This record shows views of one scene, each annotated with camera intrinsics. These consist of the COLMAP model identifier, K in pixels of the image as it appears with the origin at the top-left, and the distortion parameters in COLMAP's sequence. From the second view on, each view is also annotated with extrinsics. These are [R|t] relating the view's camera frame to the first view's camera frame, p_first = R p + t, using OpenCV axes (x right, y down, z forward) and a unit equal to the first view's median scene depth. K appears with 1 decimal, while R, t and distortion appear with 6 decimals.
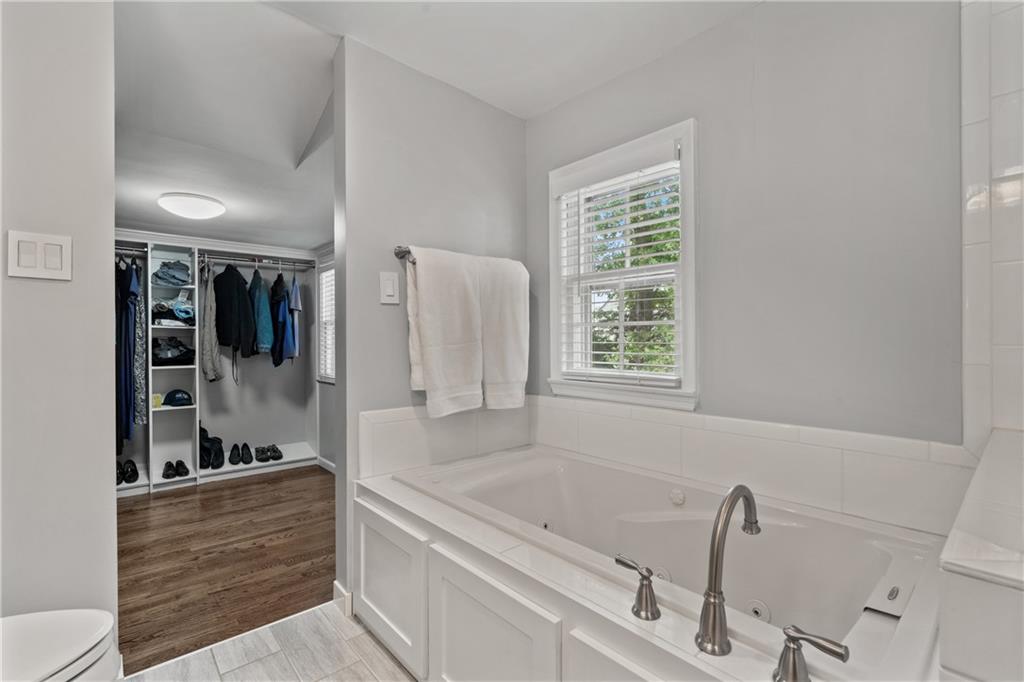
lens RADIAL K [[459.5, 0, 515.8], [0, 459.5, 343.7], [0, 0, 1]] dist [0.000783, 0.000089]
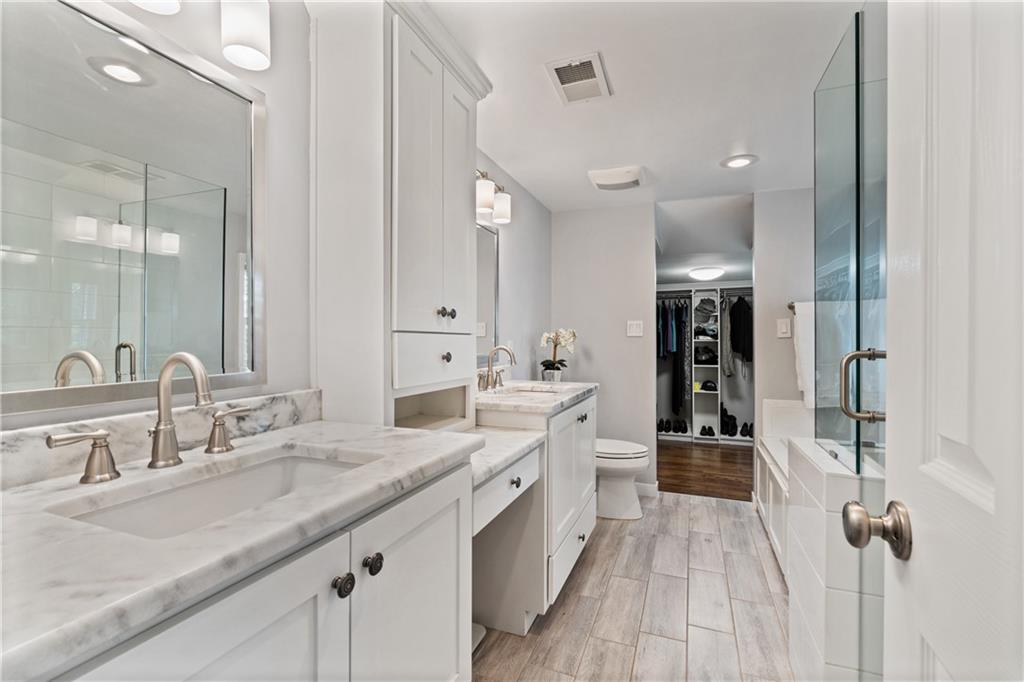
lens RADIAL K [[459.5, 0, 512.7], [0, 459.5, 339.4], [0, 0, 1]] dist [-0.001686, -0.000092]
pose [[0.448780, -0.000973, -0.893642, 0.364369], [-0.002470, 0.999994, -0.002329, -0.034365], [0.893639, 0.003252, 0.448775, -0.297570]]
